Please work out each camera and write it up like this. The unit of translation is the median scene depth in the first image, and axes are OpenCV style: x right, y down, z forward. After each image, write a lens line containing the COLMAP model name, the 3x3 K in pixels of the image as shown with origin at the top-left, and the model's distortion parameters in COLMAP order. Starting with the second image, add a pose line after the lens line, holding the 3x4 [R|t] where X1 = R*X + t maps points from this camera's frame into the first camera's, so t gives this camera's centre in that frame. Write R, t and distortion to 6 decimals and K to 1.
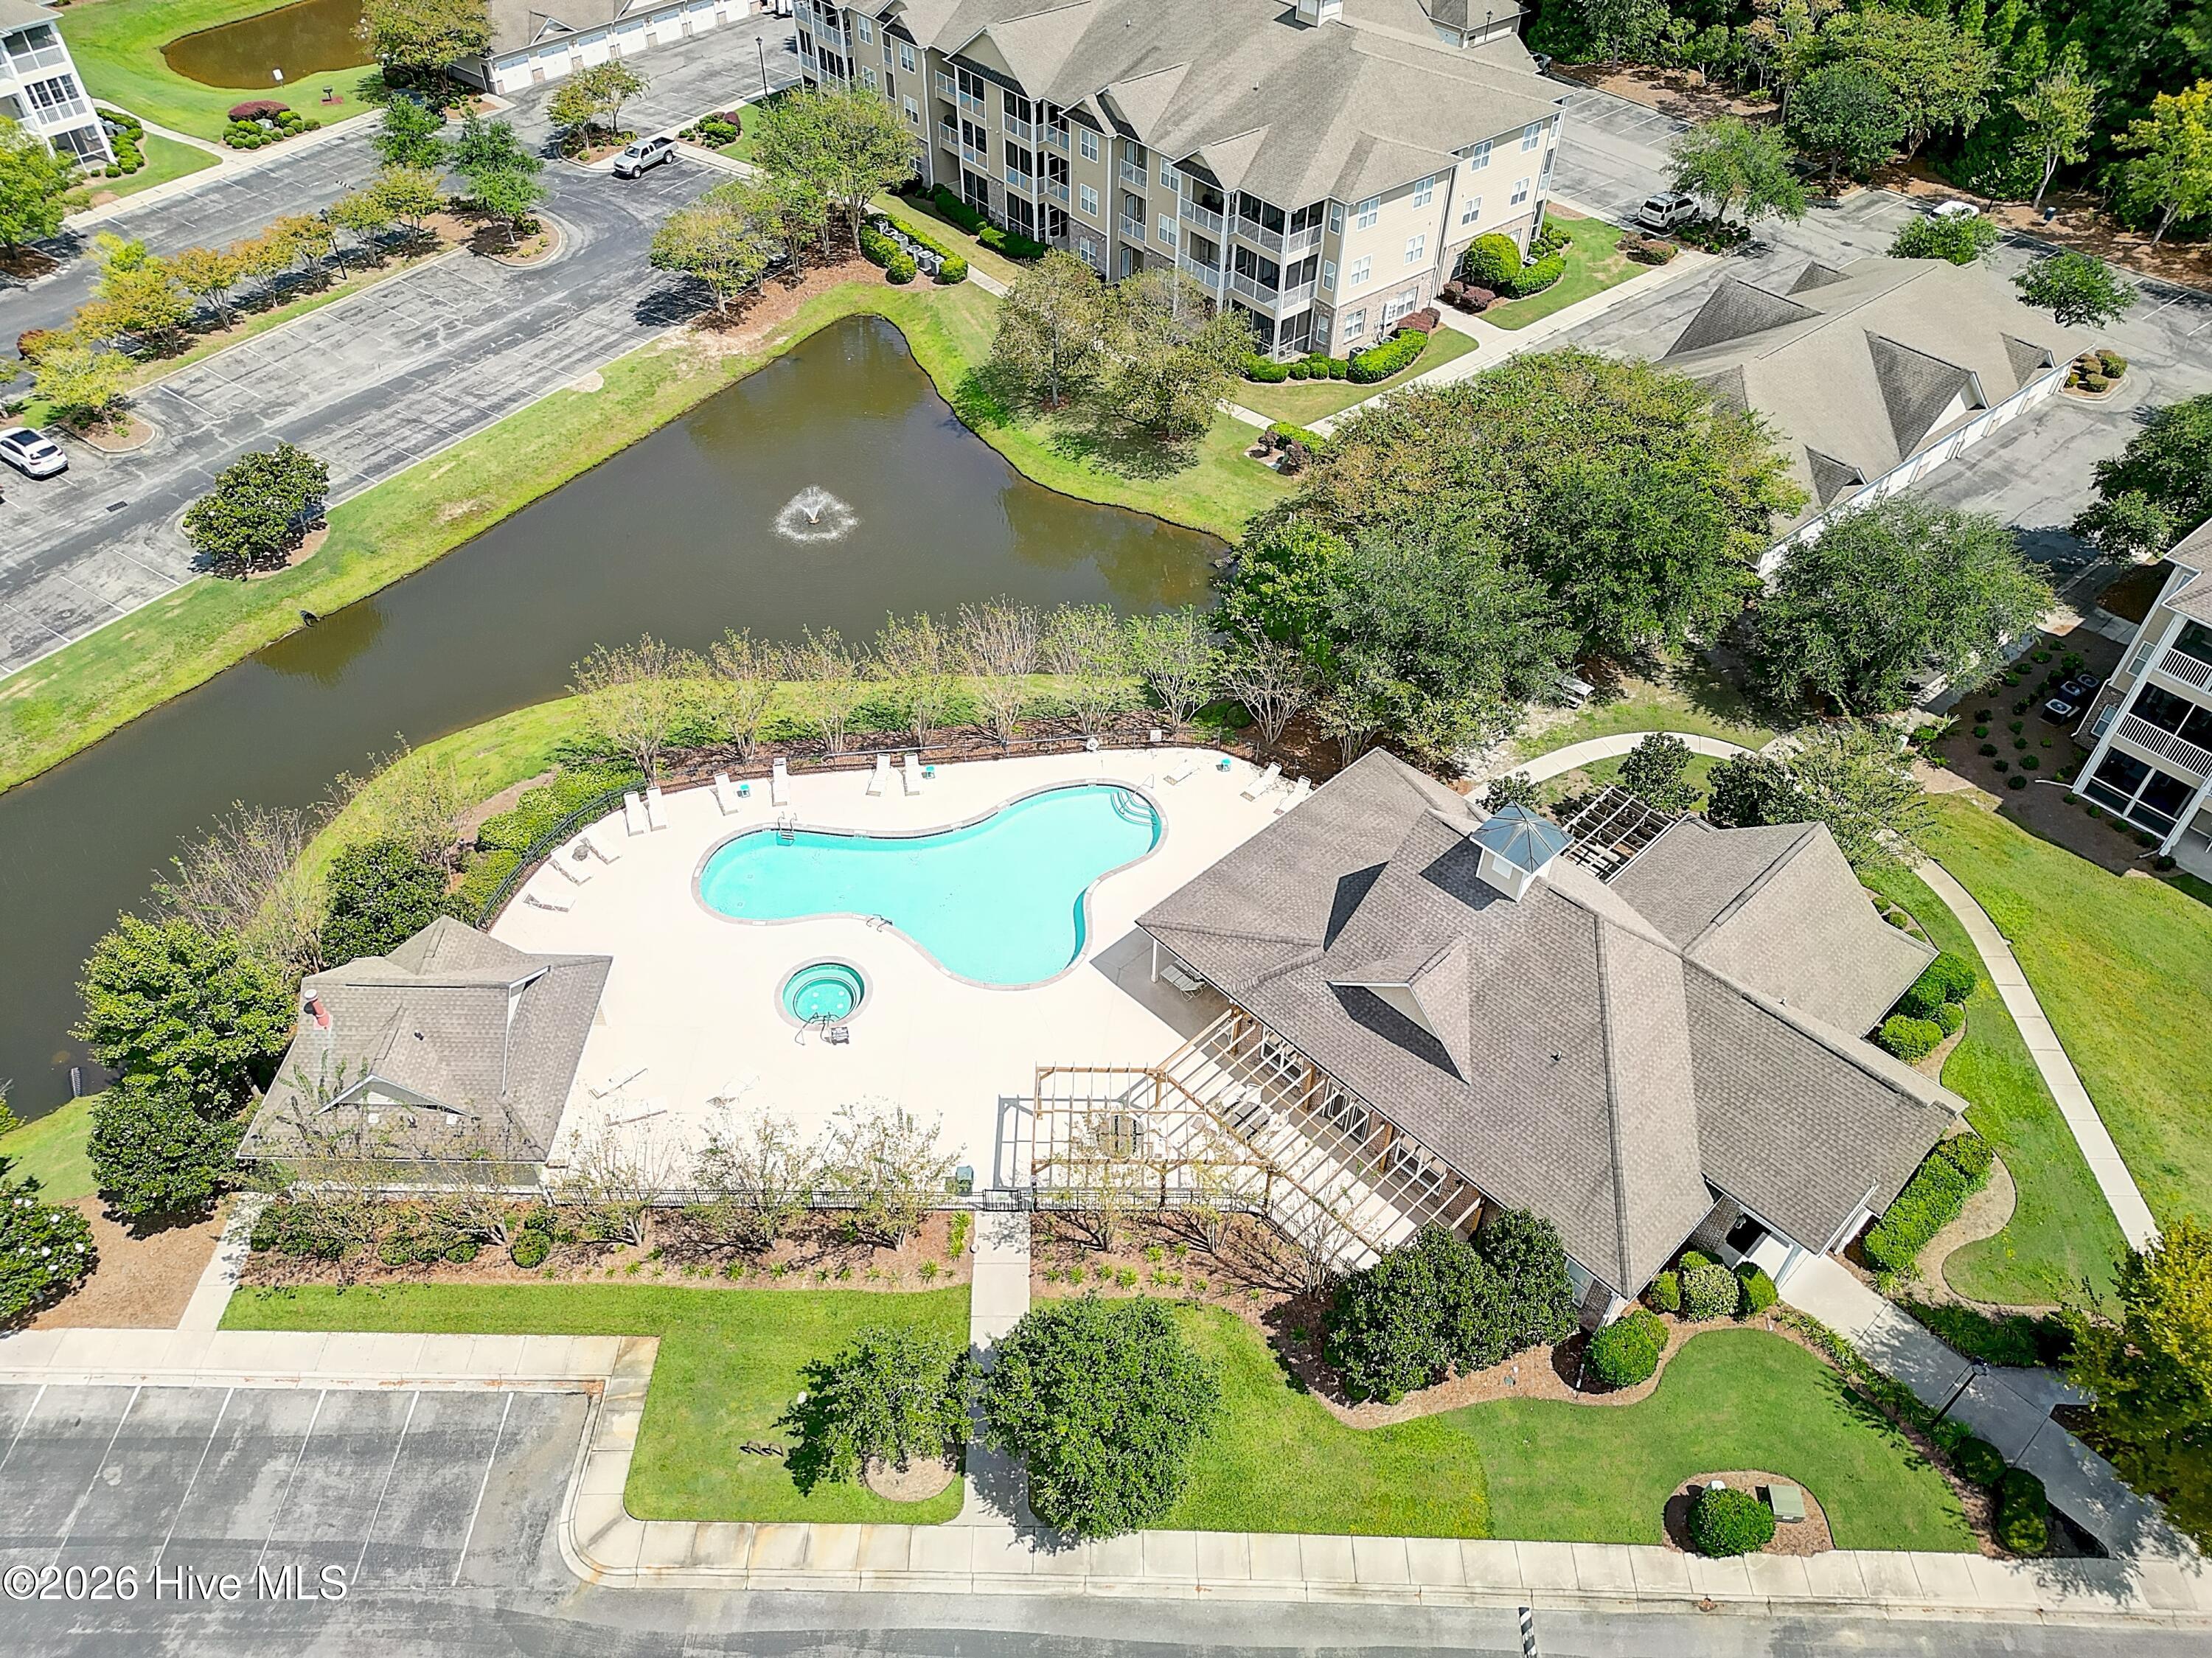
lens RADIAL K [[1567.1, 0, 1106.0], [0, 1567.1, 829.0], [0, 0, 1]] dist [0.045625, -0.001893]
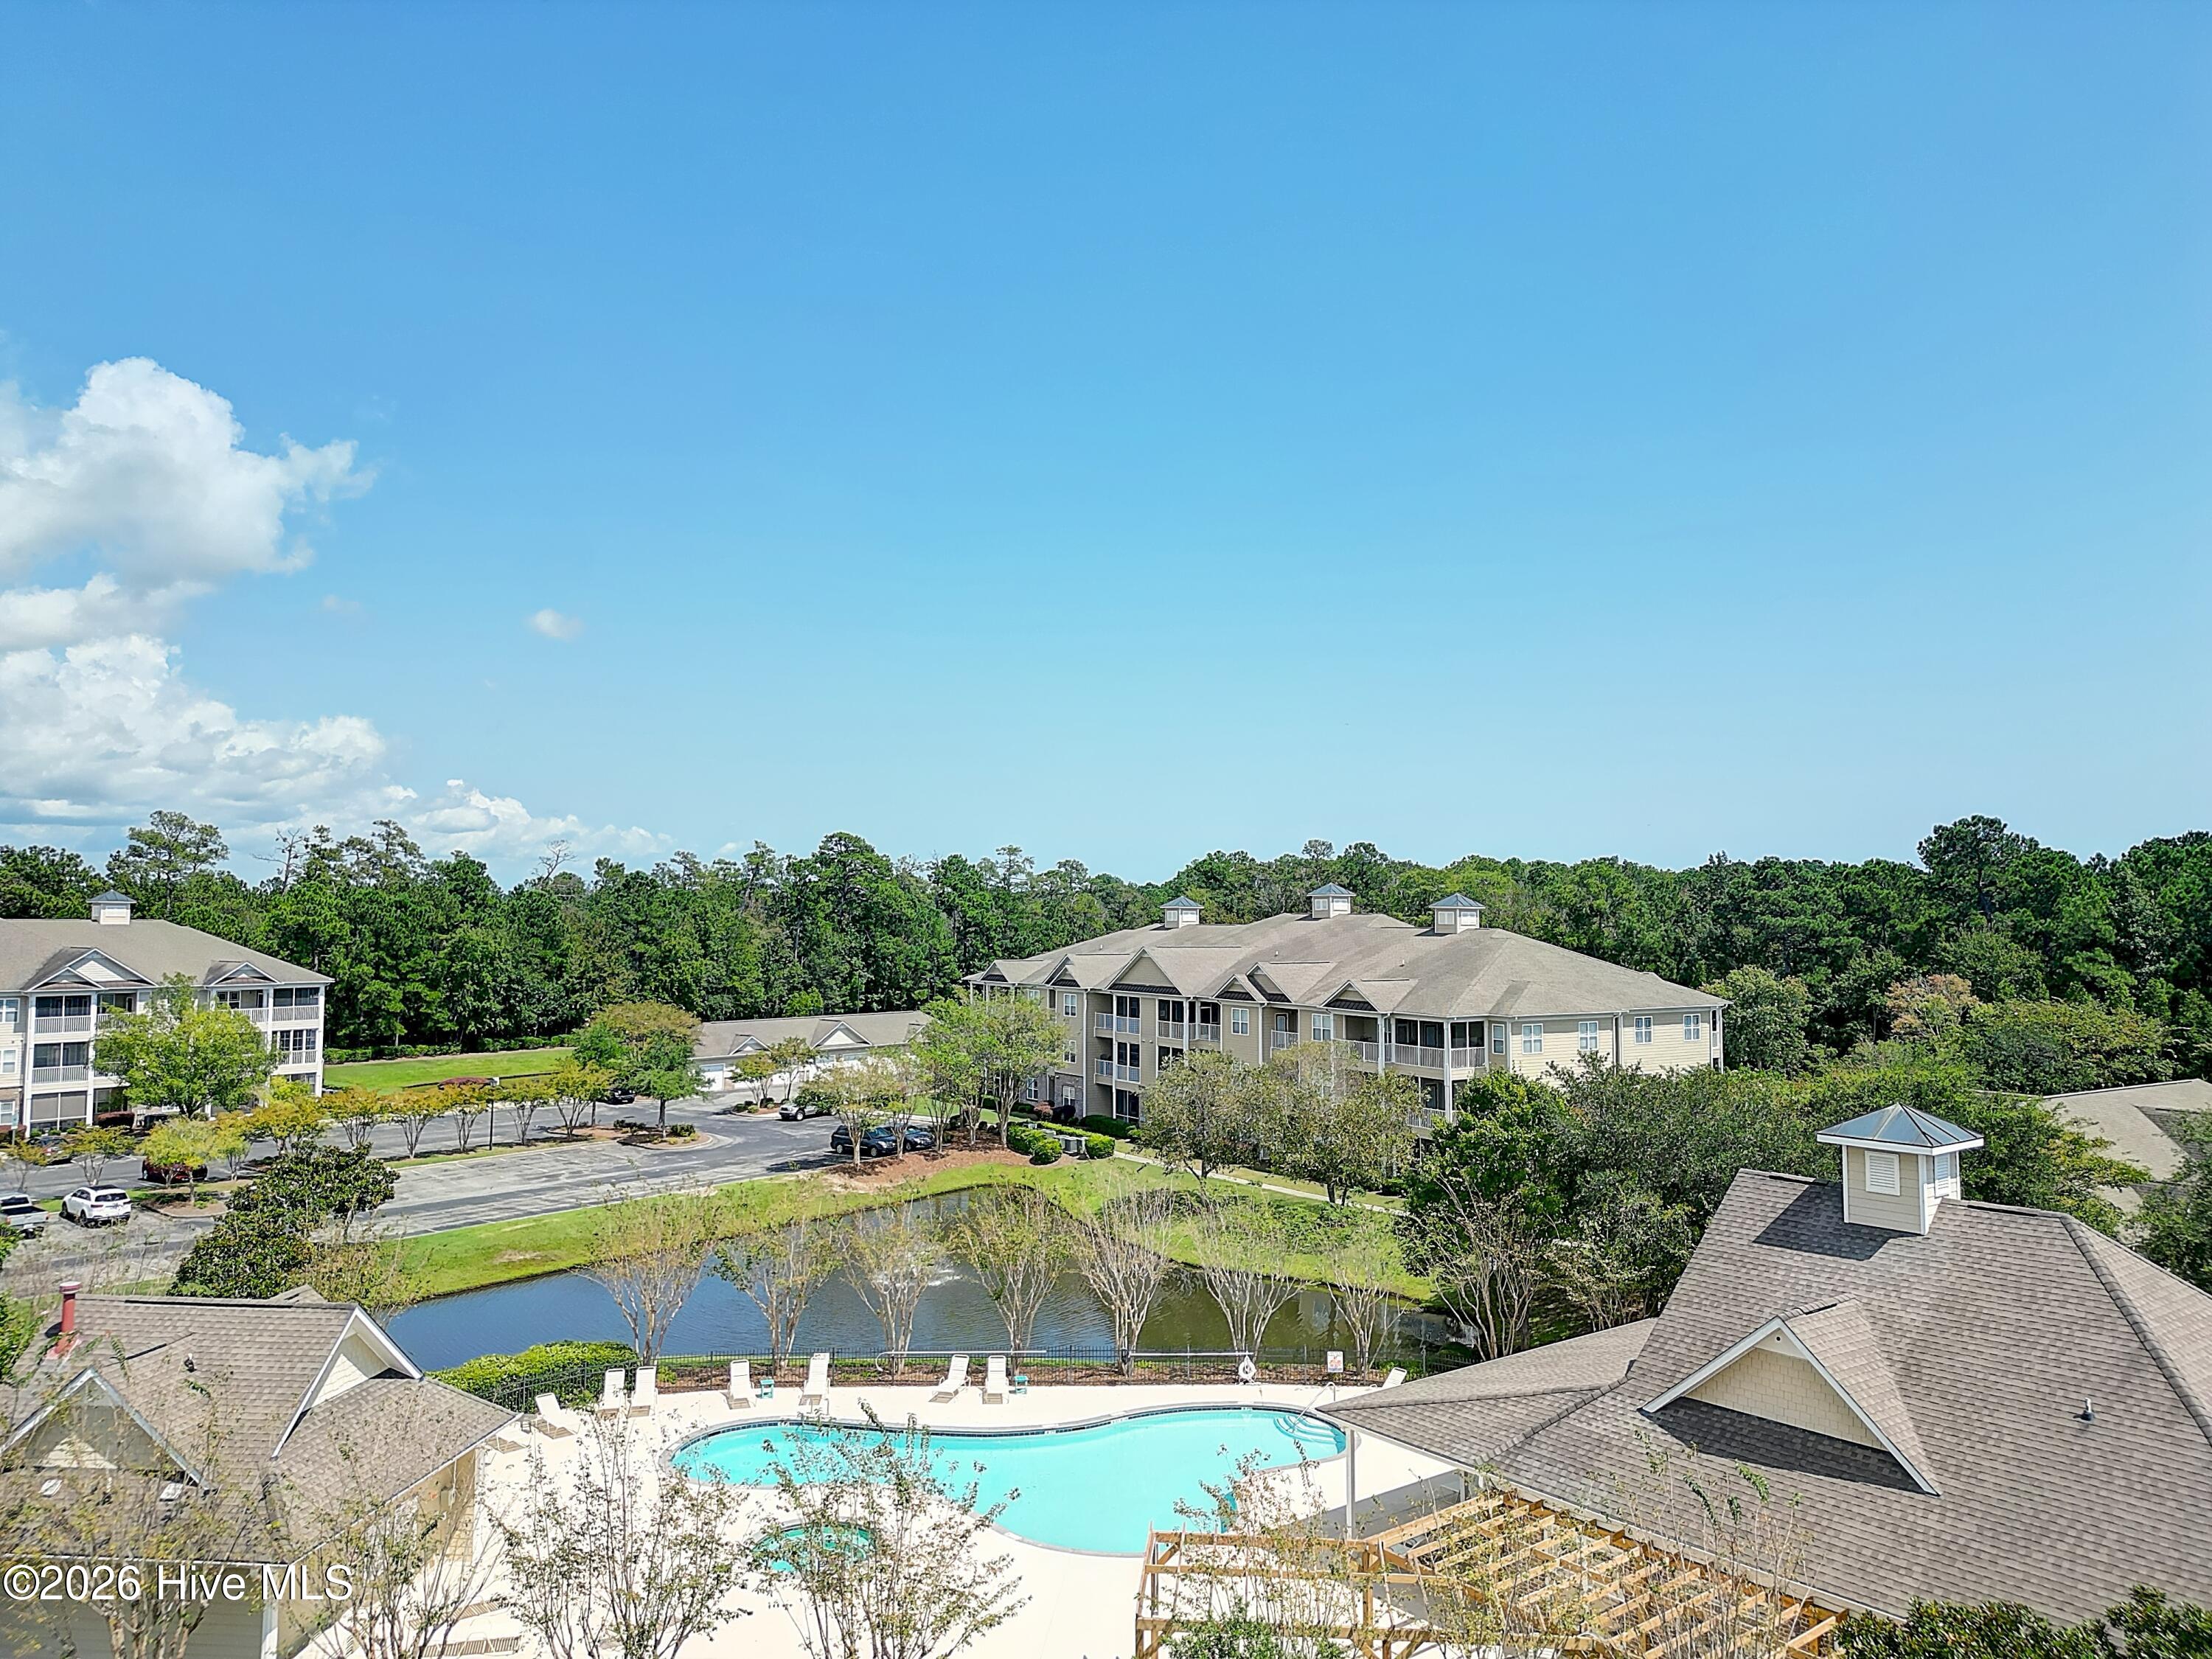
lens RADIAL K [[1553.9, 0, 1106.0], [0, 1553.9, 829.5], [0, 0, 1]] dist [0.114591, -0.135829]
pose [[0.995561, -0.013180, -0.093187, -0.001631], [-0.059977, 0.674185, -0.736123, 0.228362], [0.072527, 0.738445, 0.670402, 0.231551]]
